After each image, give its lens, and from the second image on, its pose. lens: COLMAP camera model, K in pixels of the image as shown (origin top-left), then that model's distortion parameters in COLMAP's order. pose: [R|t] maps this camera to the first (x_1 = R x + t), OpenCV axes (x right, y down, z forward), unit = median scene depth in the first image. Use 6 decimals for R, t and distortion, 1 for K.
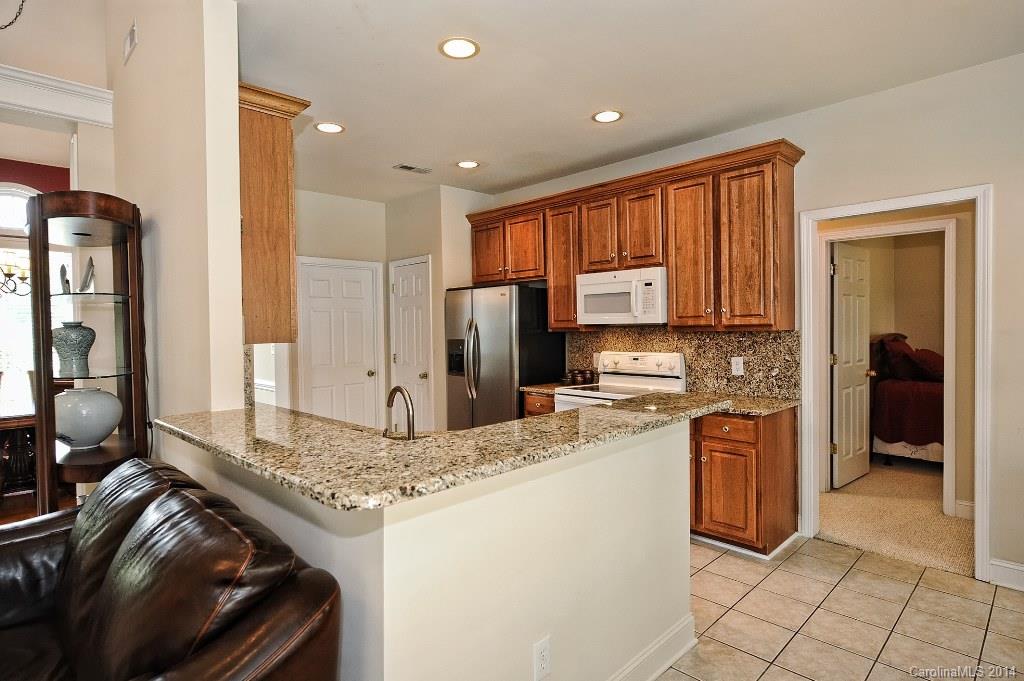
lens RADIAL K [[545.3, 0, 519.6], [0, 545.3, 337.2], [0, 0, 1]] dist [-0.000812, -0.001267]
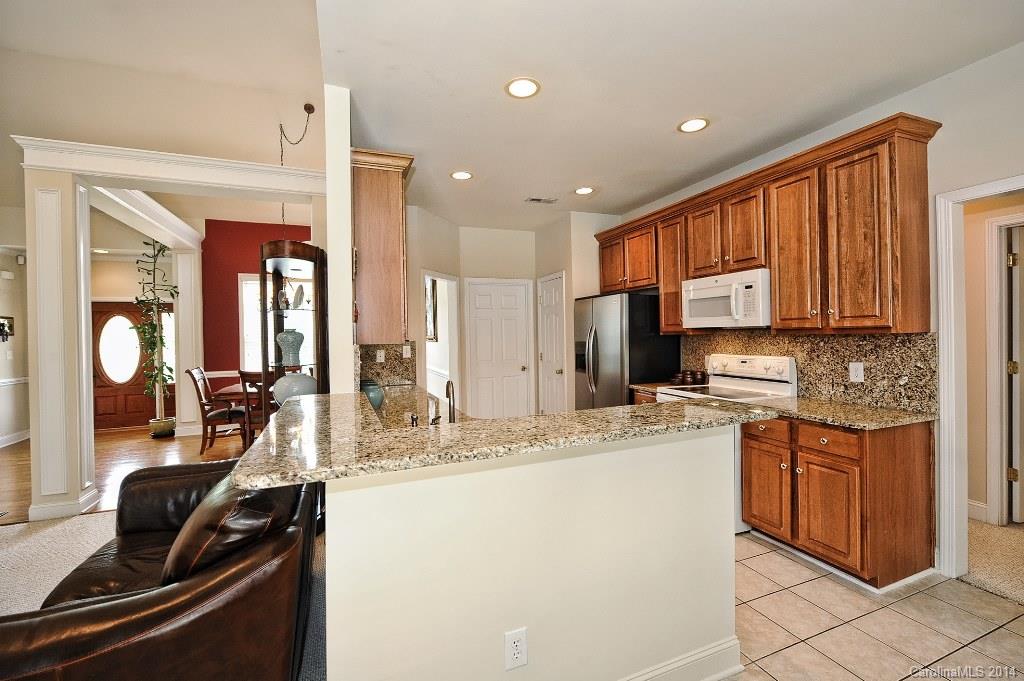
lens RADIAL K [[439.2, 0, 514.0], [0, 439.2, 337.7], [0, 0, 1]] dist [-0.004767, -0.002502]
pose [[0.917254, 0.001497, -0.398300, 0.170713], [-0.003089, 0.999990, -0.003356, -0.000722], [0.398291, 0.004309, 0.917249, 0.104146]]
